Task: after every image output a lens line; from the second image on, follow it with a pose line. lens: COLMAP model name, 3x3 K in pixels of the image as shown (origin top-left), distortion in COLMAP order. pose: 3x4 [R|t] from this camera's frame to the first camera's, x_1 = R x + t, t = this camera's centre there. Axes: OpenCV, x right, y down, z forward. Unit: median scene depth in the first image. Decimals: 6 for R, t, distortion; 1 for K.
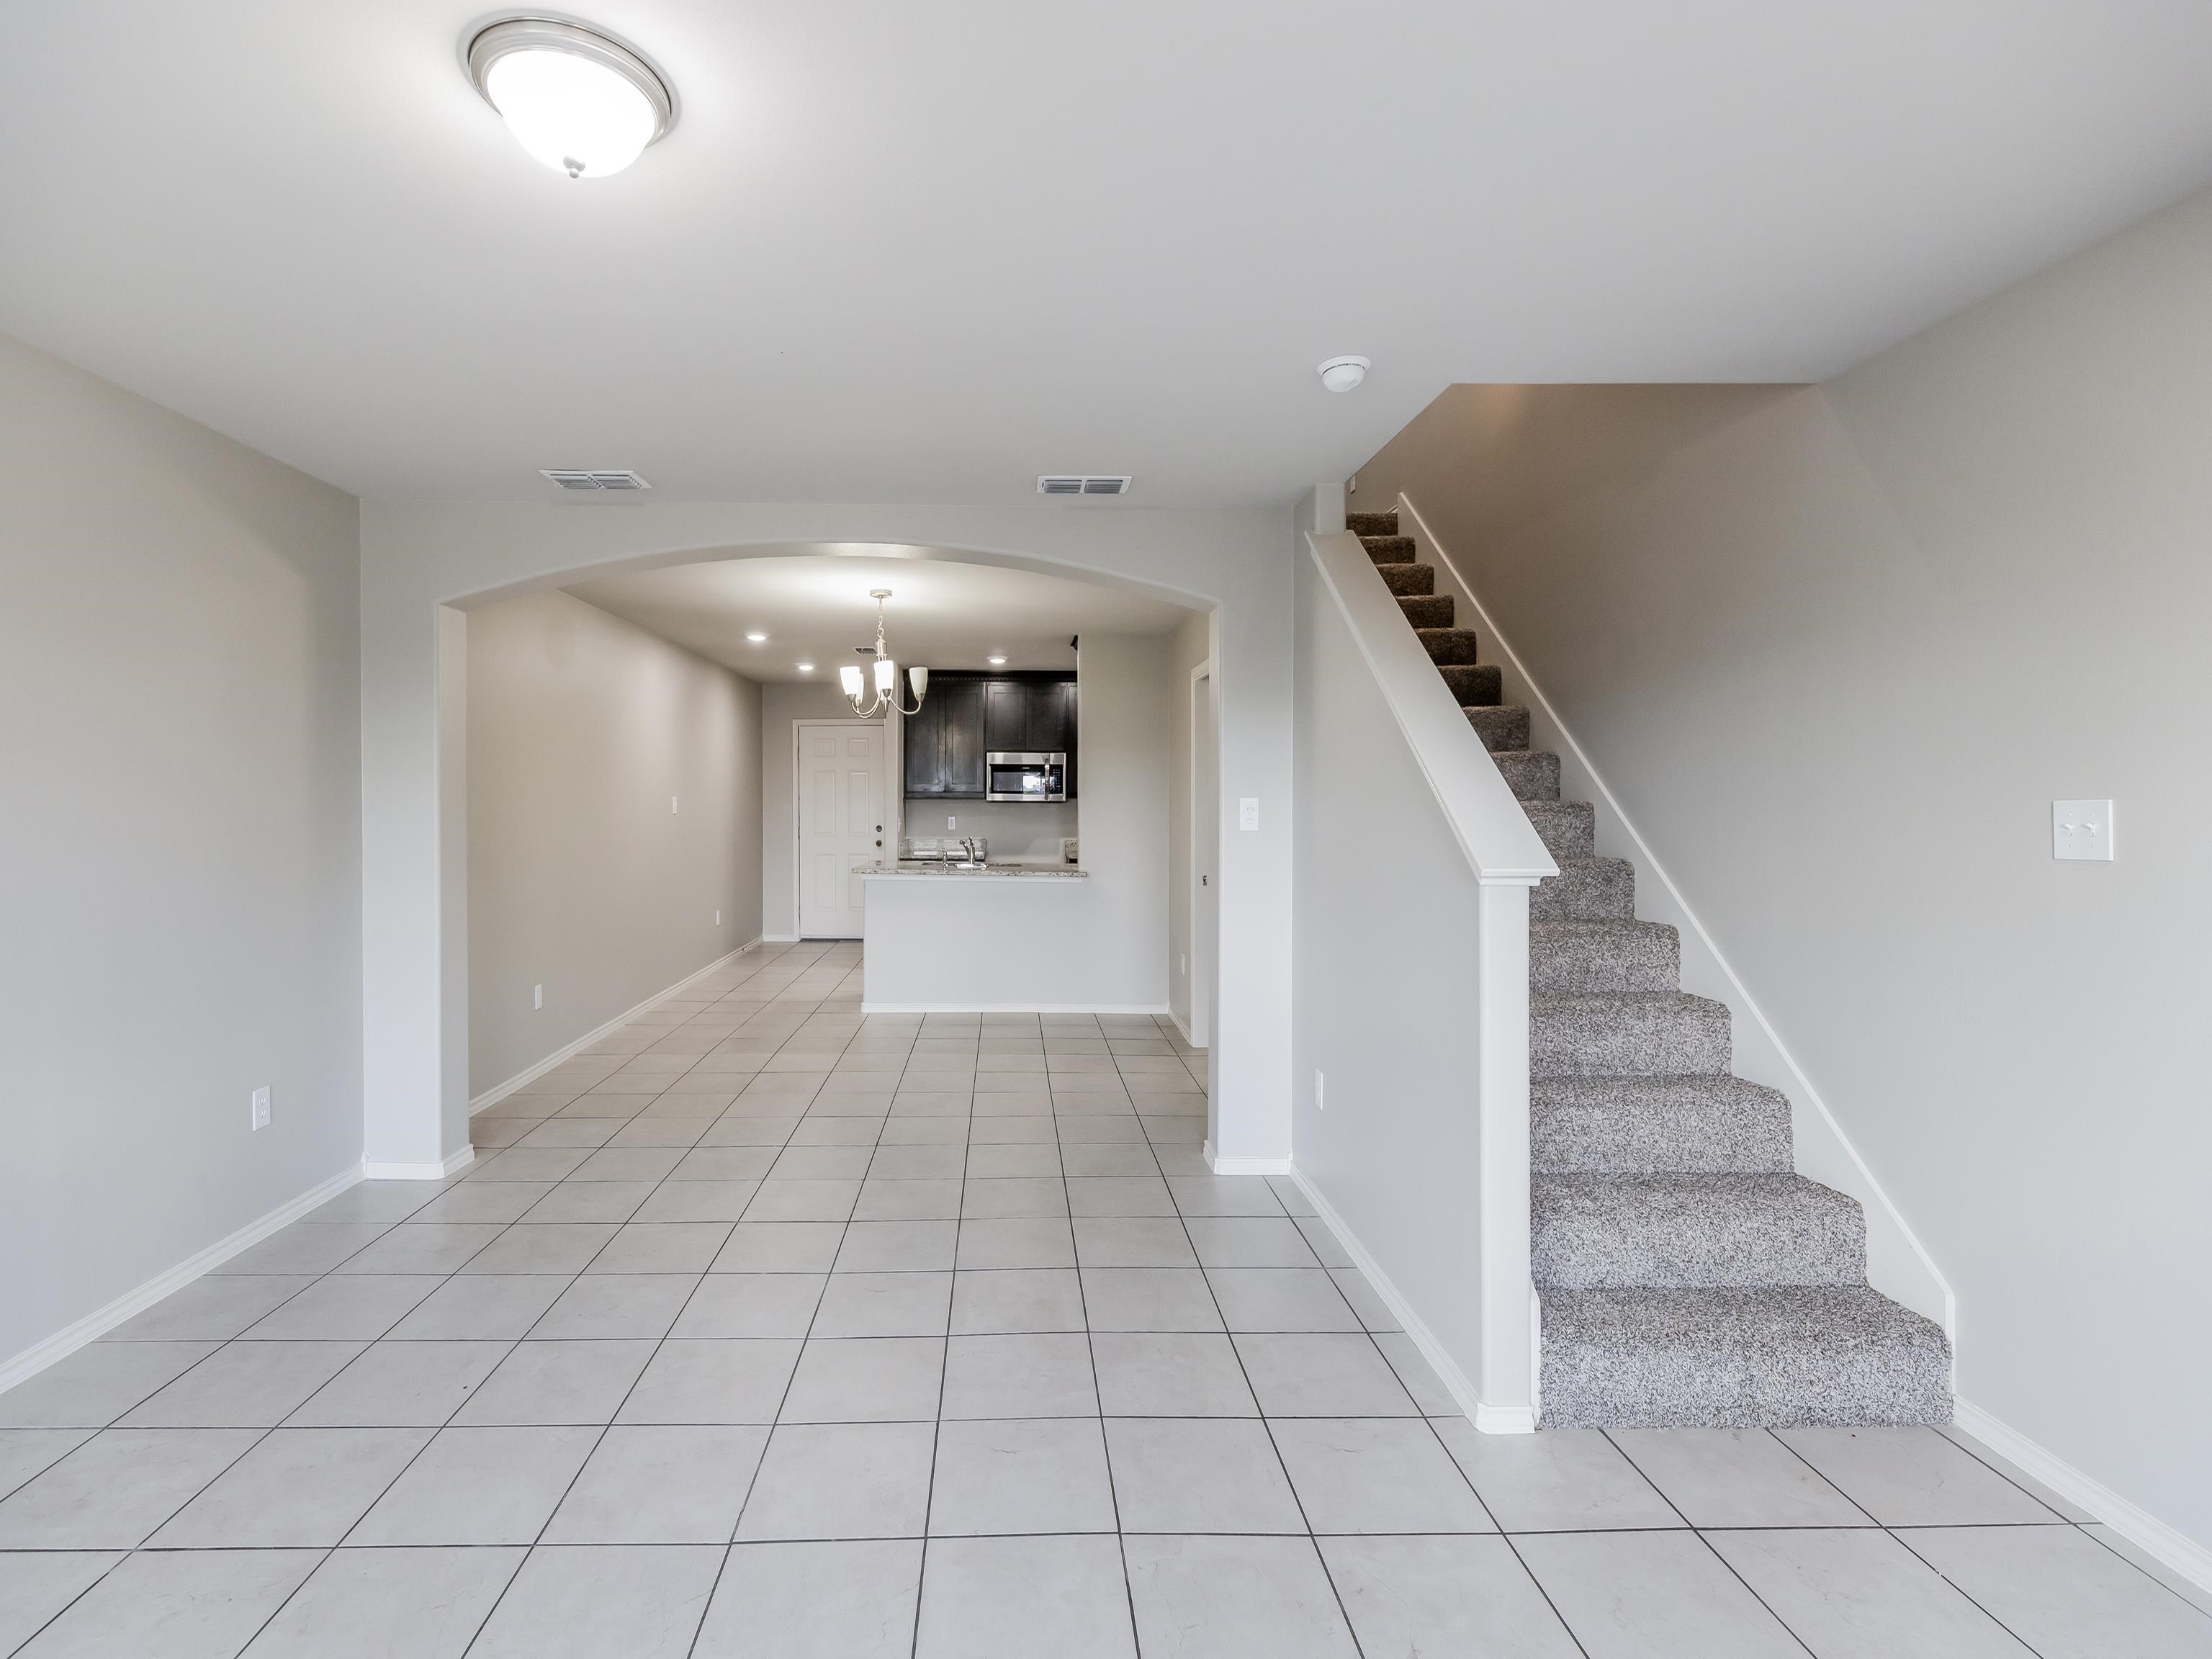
lens RADIAL K [[1009.7, 0, 1014.0], [0, 1009.7, 805.4], [0, 0, 1]] dist [0.009887, 0.000101]
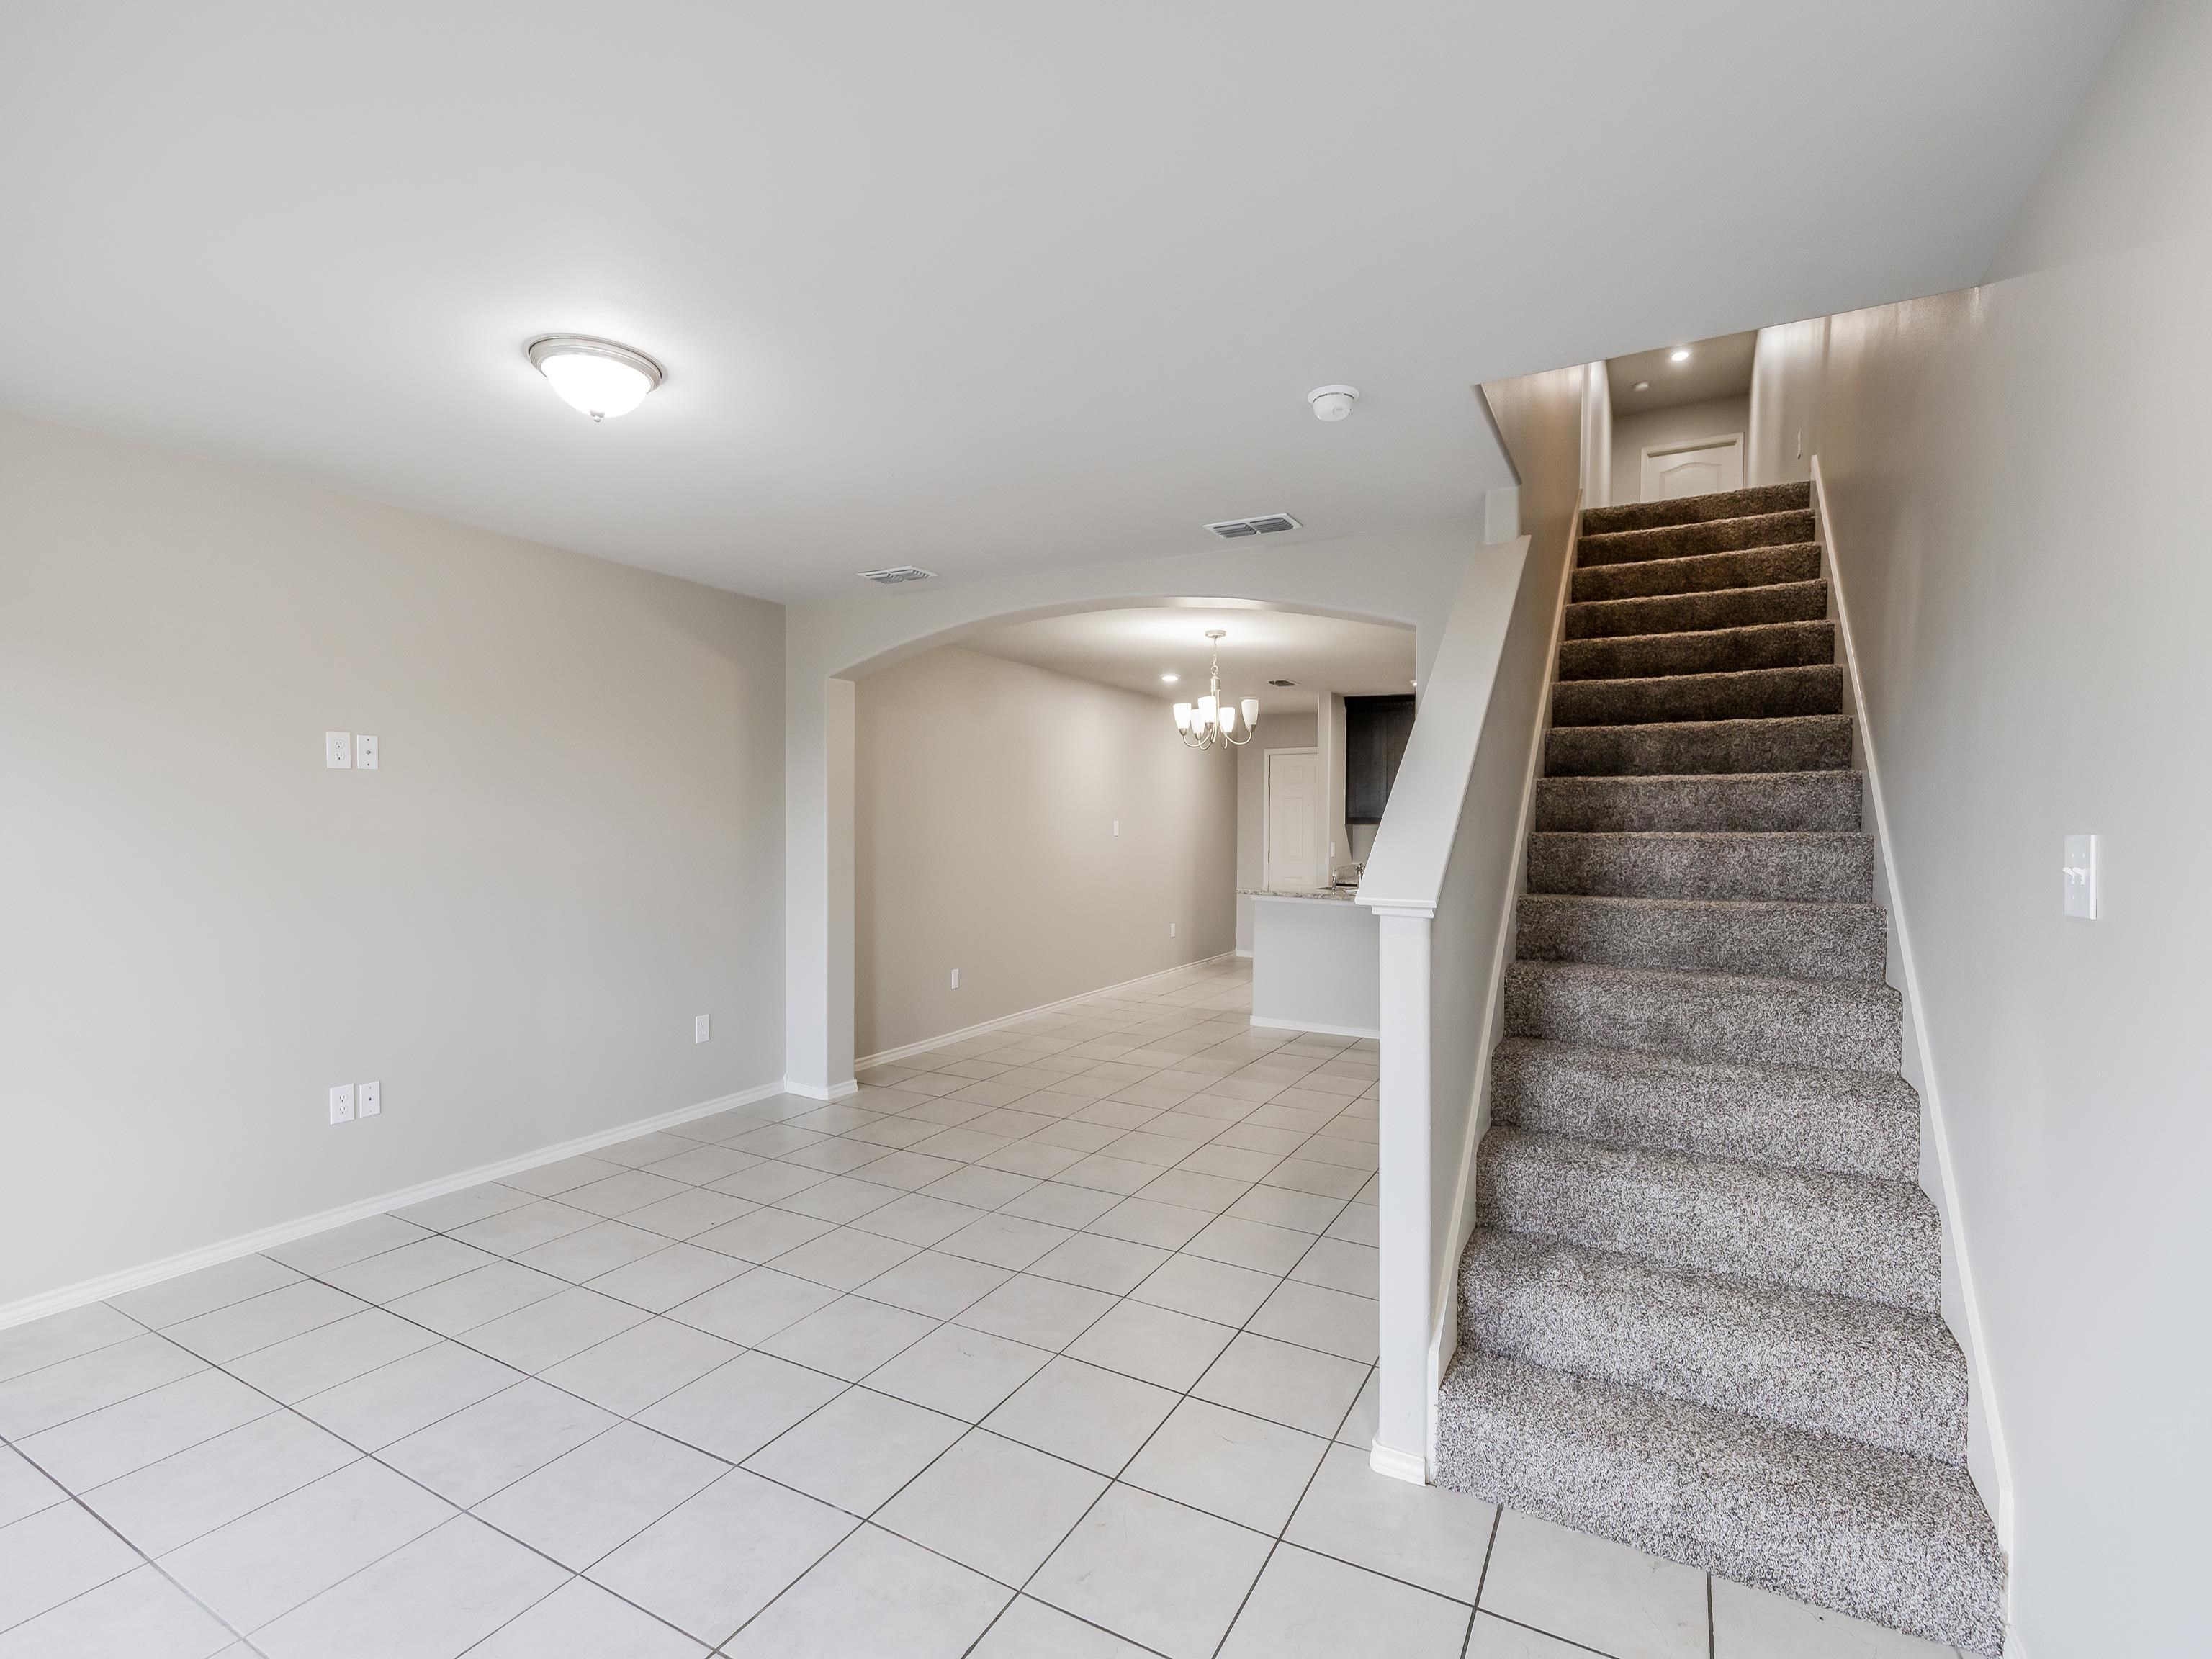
lens RADIAL K [[1003.4, 0, 1106.0], [0, 1003.4, 829.5], [0, 0, 1]] dist [0.011294, -0.000177]
pose [[0.871042, 0.011236, -0.491079, 0.494600], [-0.011671, 0.999930, 0.002177, -0.001850], [0.491069, 0.003835, 0.871112, 0.012271]]
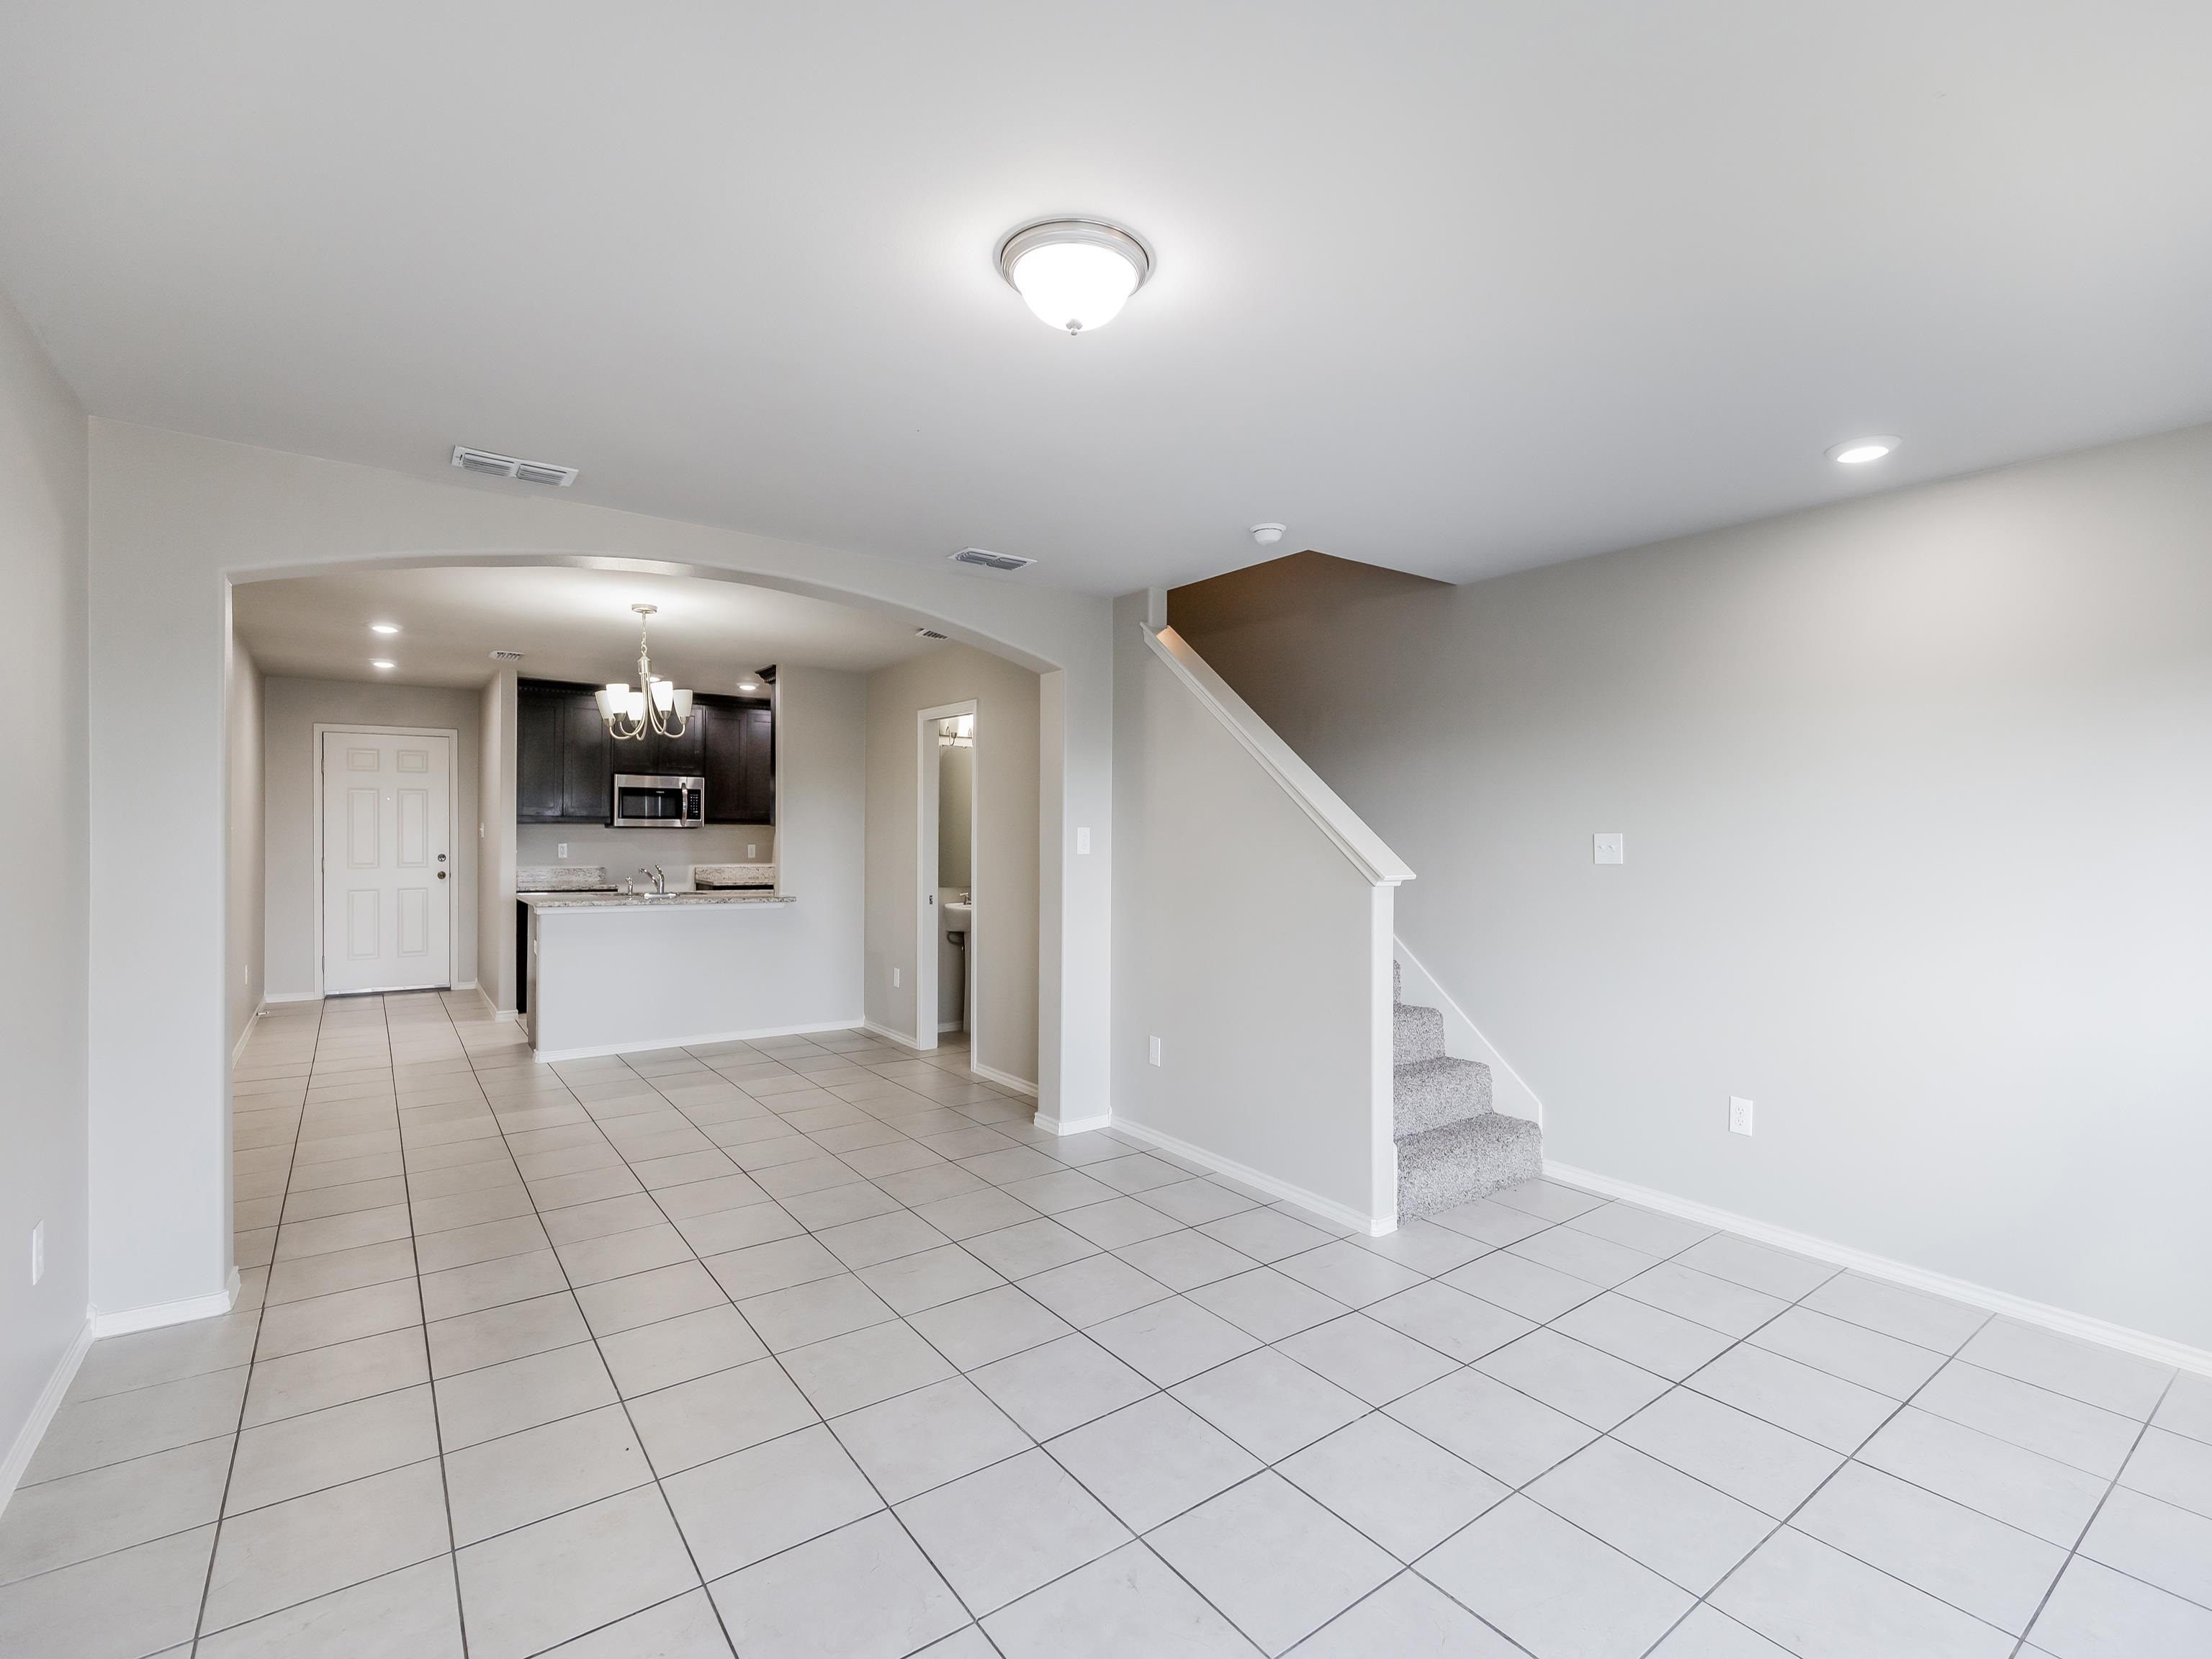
lens RADIAL K [[1007.5, 0, 1063.7], [0, 1007.5, 822.2], [0, 0, 1]] dist [0.016445, 0.000353]
pose [[0.825736, 0.008888, 0.563987, -0.568478], [-0.003995, 0.999943, -0.009910, -0.001928], [-0.564042, 0.005930, 0.825724, -0.011425]]
